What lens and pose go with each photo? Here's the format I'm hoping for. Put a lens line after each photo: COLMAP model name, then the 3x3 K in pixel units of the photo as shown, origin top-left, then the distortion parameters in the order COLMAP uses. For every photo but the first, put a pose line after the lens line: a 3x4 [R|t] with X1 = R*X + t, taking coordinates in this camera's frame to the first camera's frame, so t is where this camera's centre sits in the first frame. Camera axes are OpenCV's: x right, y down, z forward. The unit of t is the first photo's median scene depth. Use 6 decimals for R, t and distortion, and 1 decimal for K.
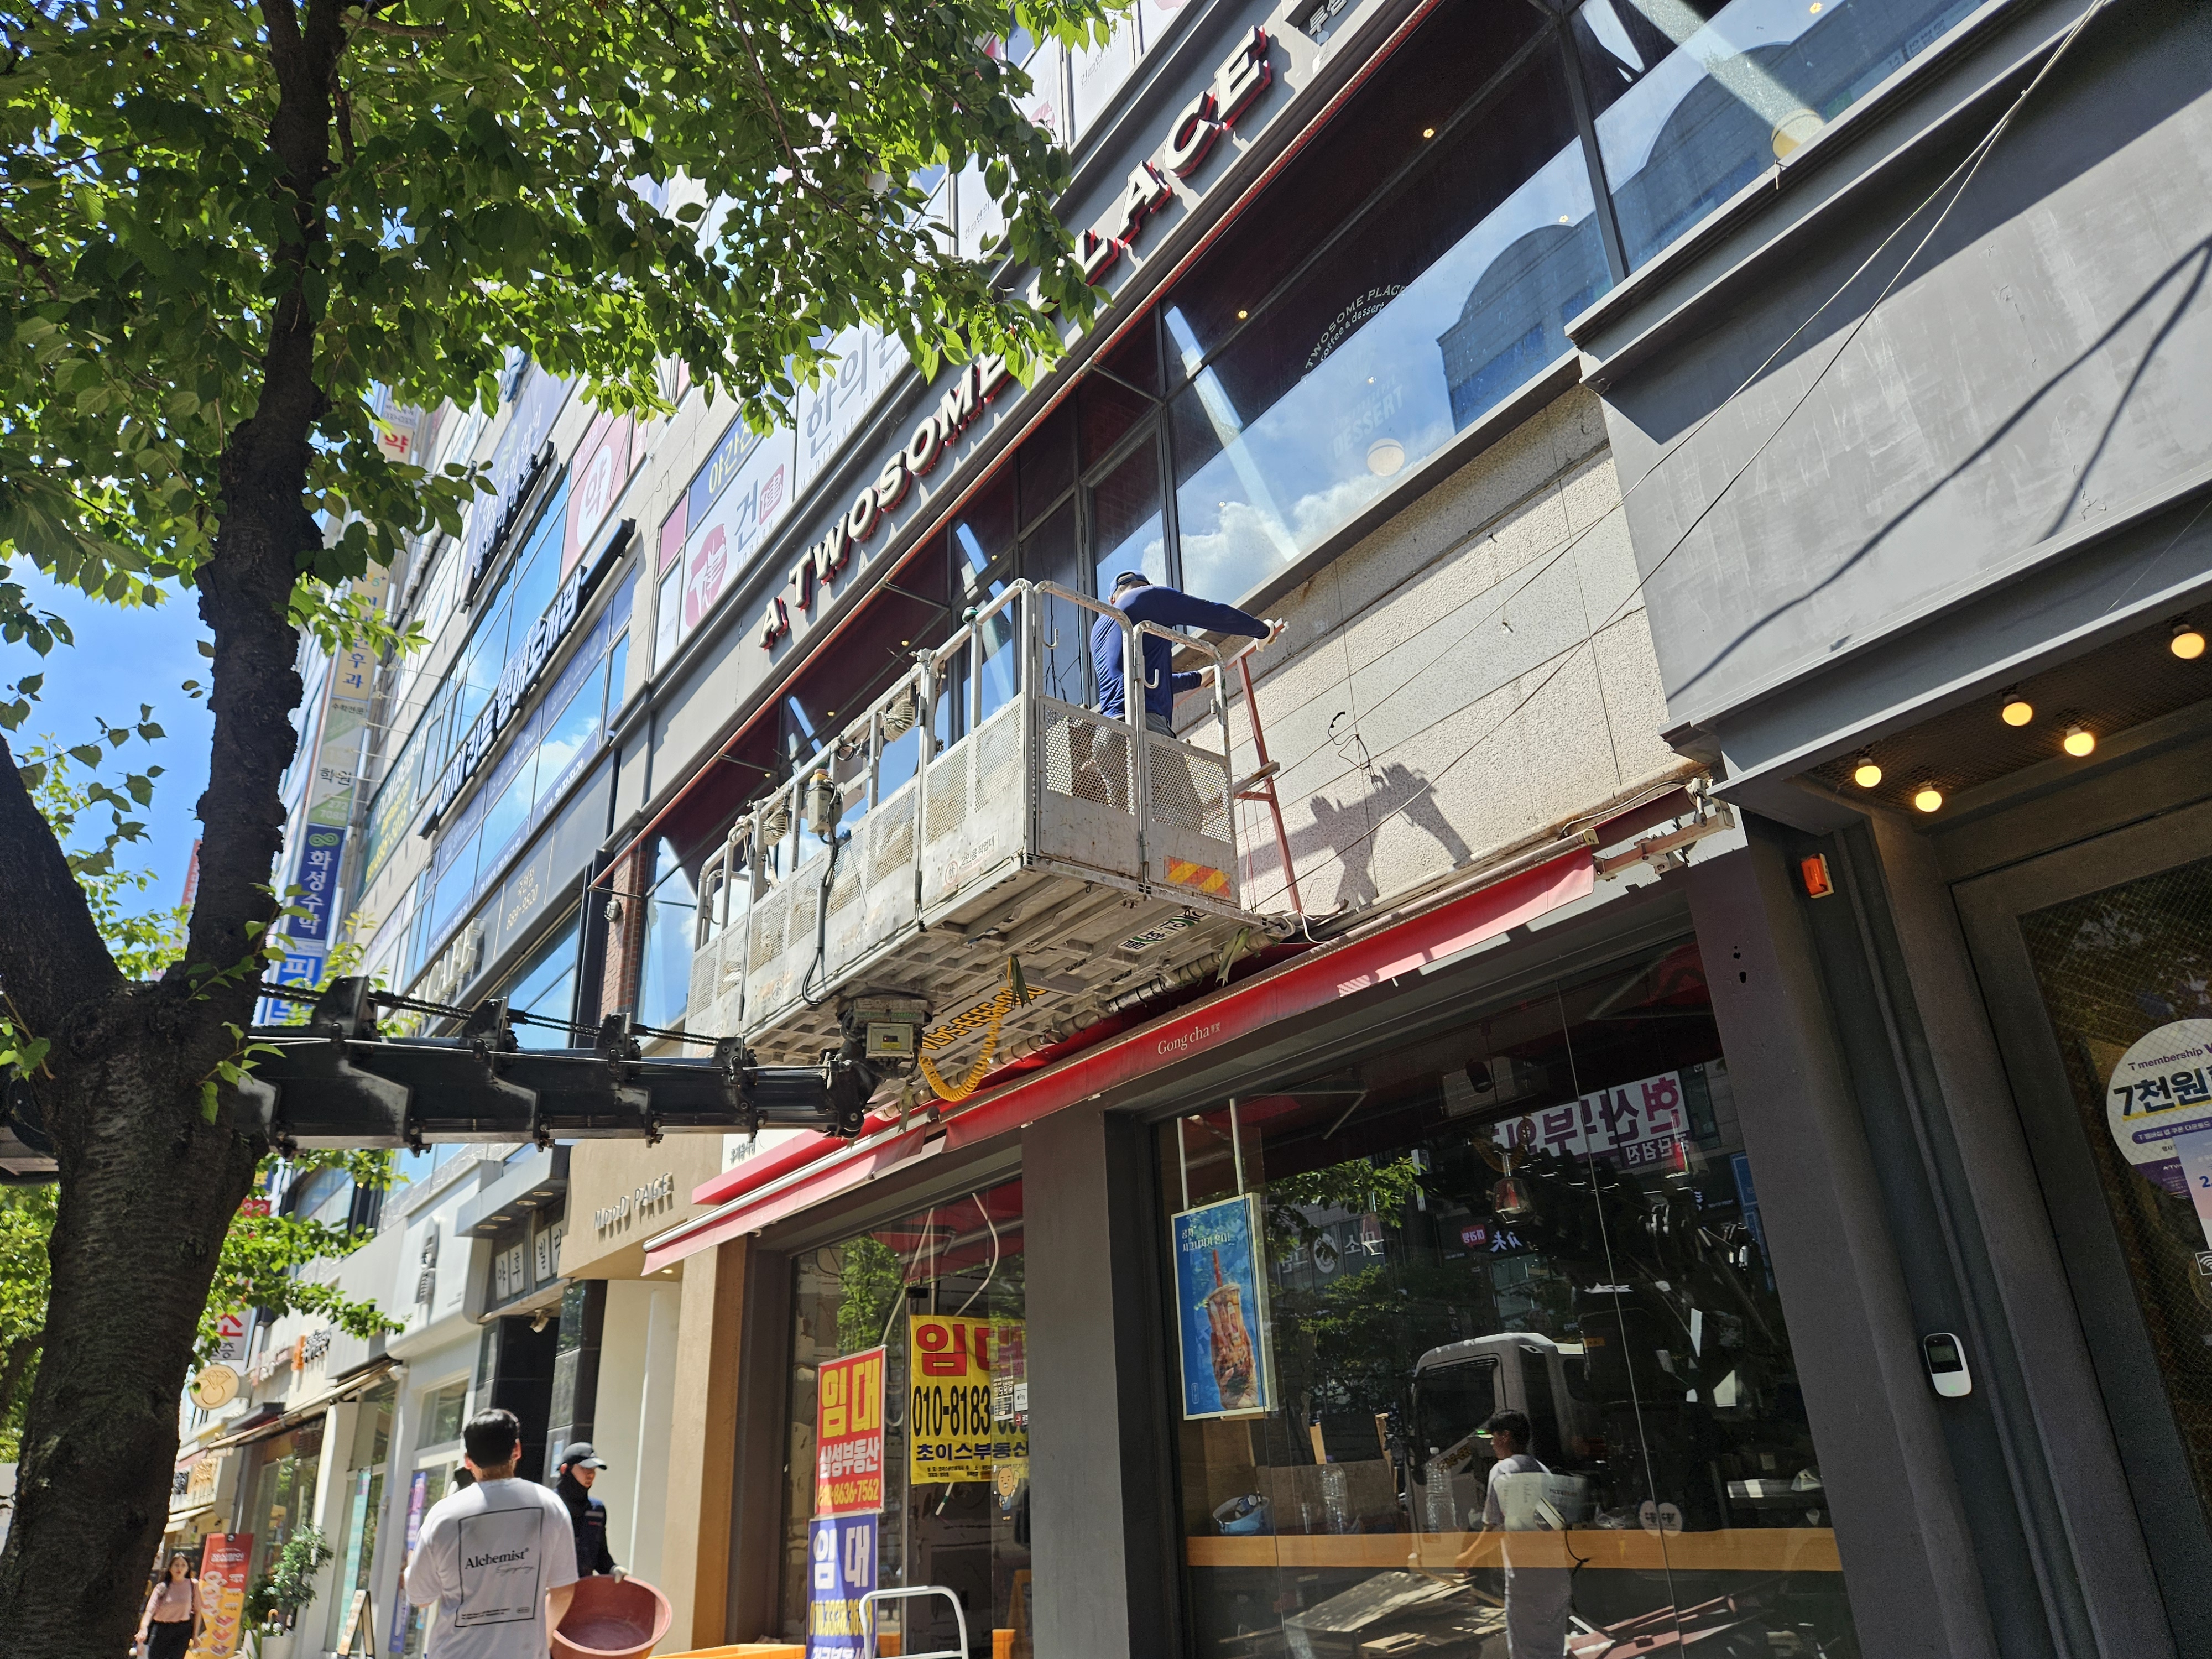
lens RADIAL K [[1491.7, 0, 1094.7], [0, 1491.7, 836.5], [0, 0, 1]] dist [0.086467, -0.074558]
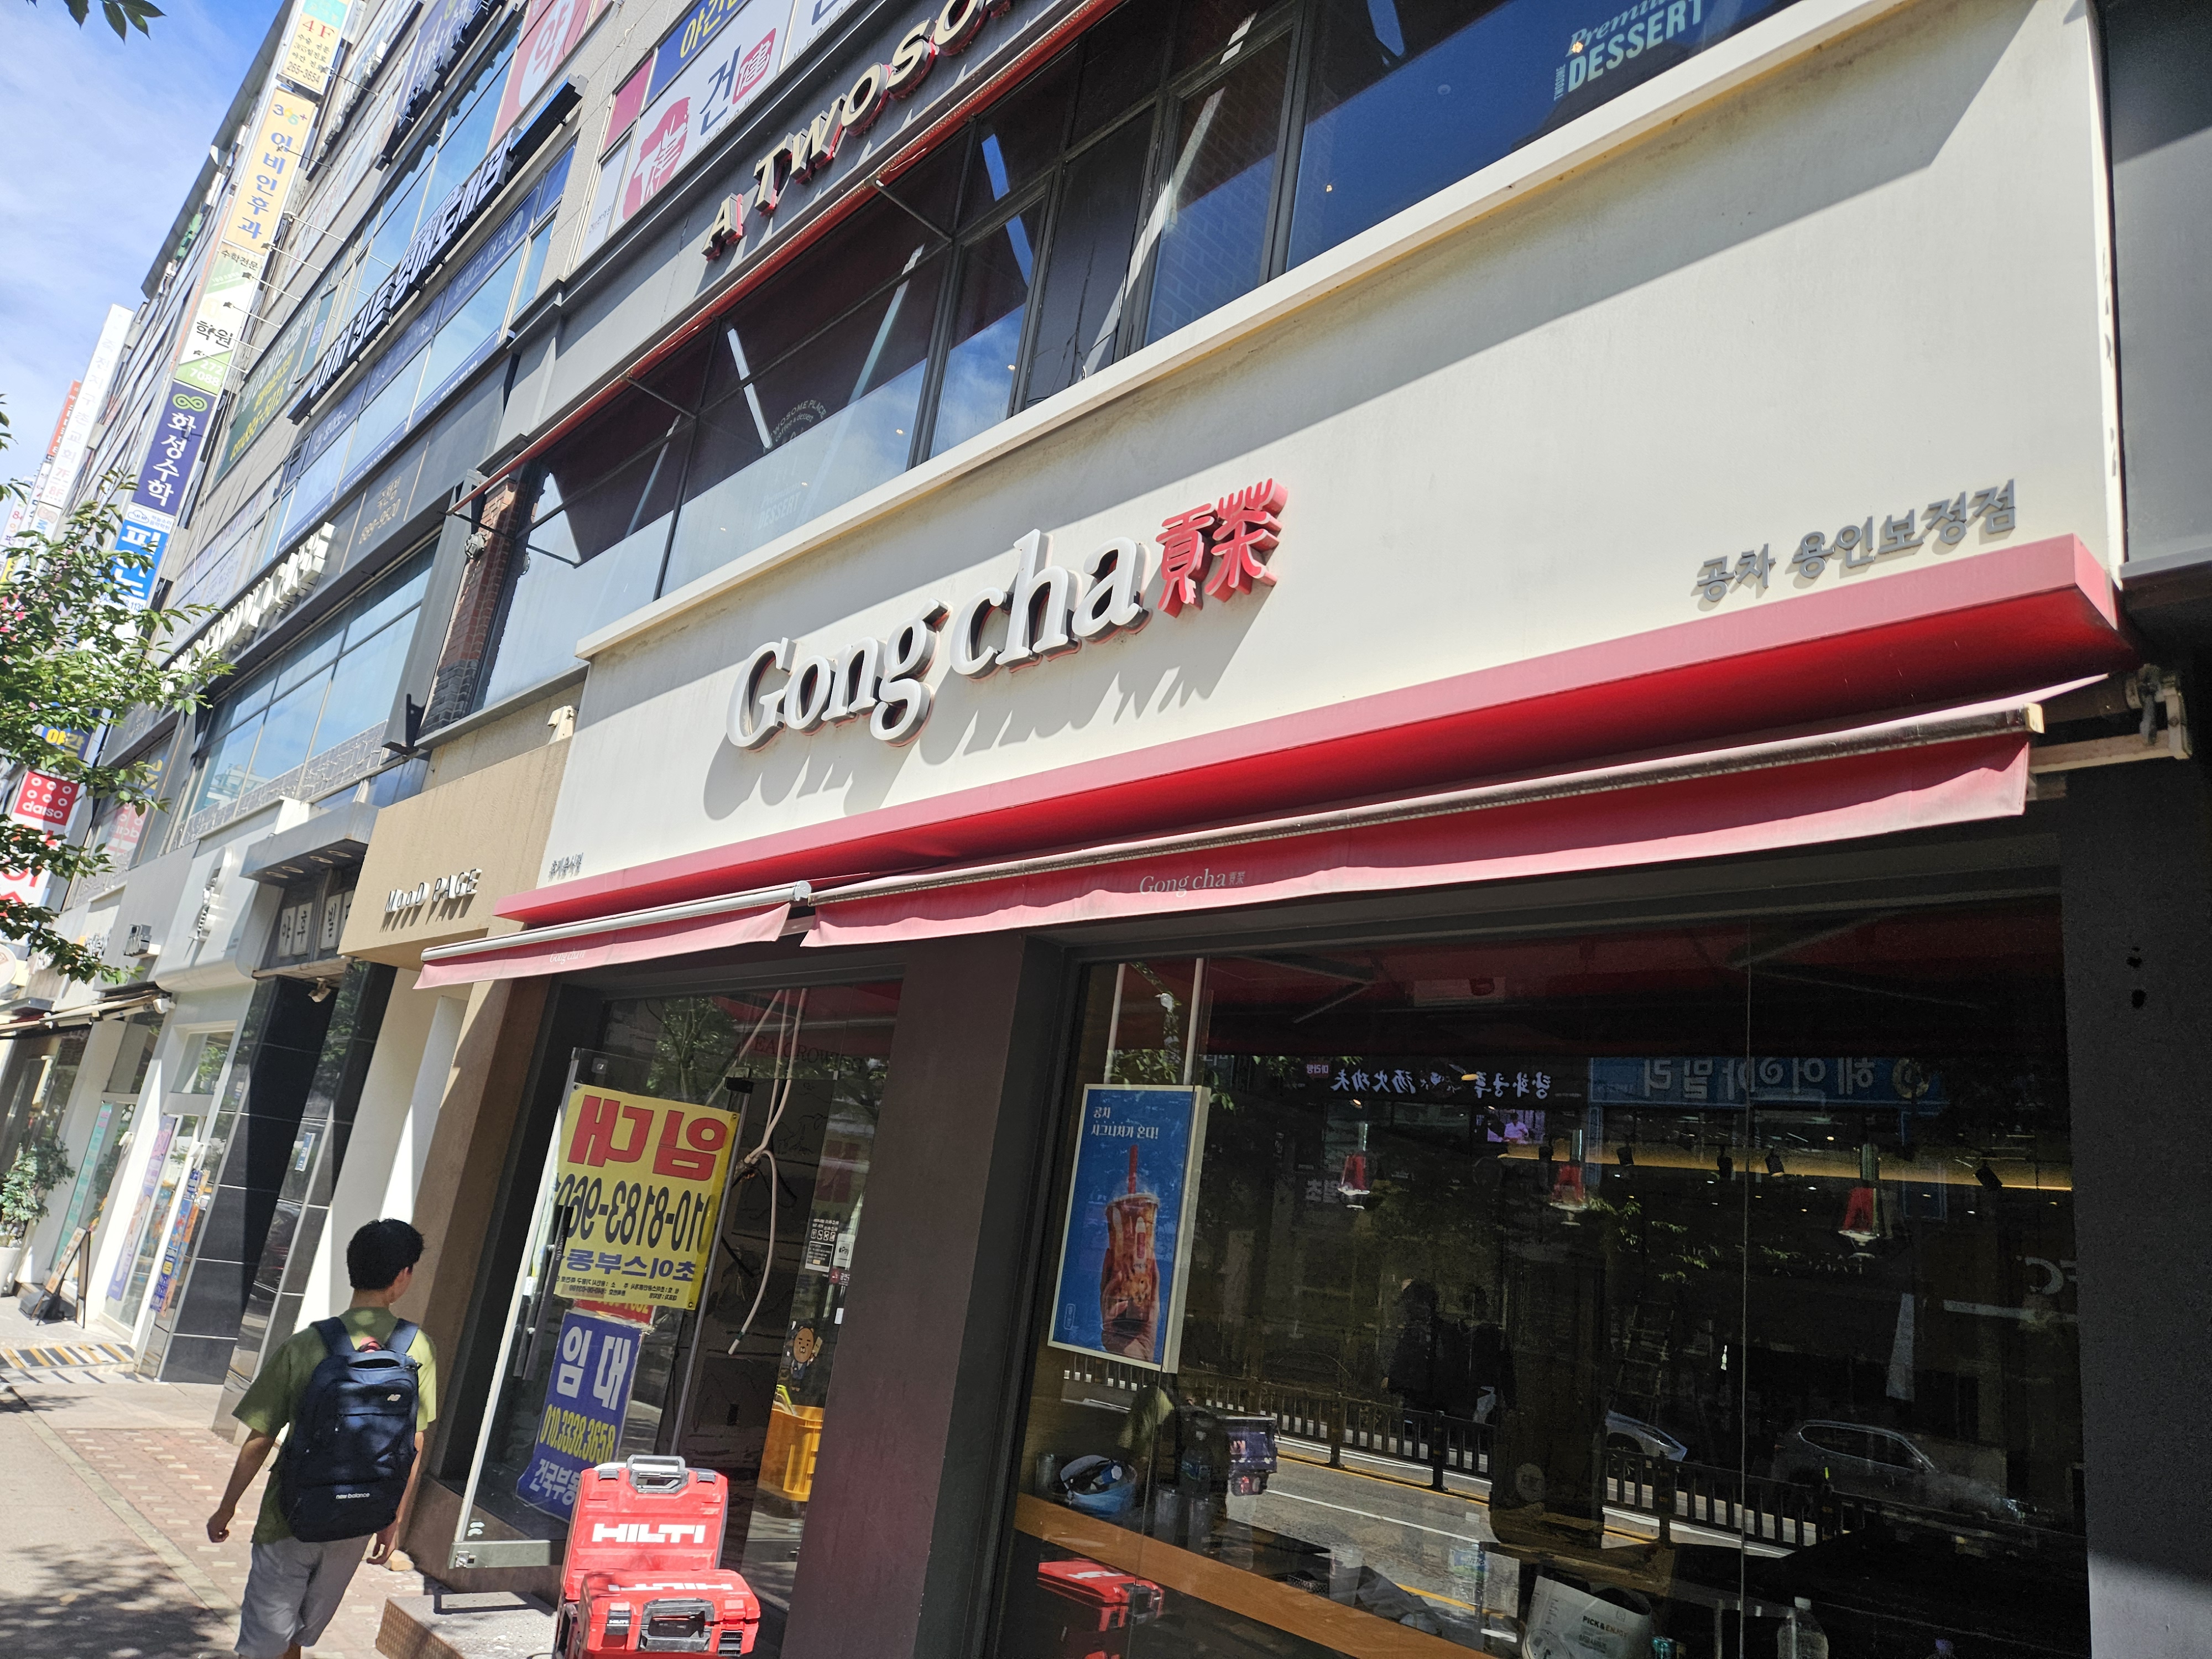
lens RADIAL K [[1479.1, 0, 1106.0], [0, 1479.1, 829.5], [0, 0, 1]] dist [0.085234, -0.072969]
pose [[0.974339, 0.210102, 0.080750, -0.012890], [-0.219590, 0.966066, 0.136005, 0.010834], [-0.049435, -0.150247, 0.987412, 0.132498]]
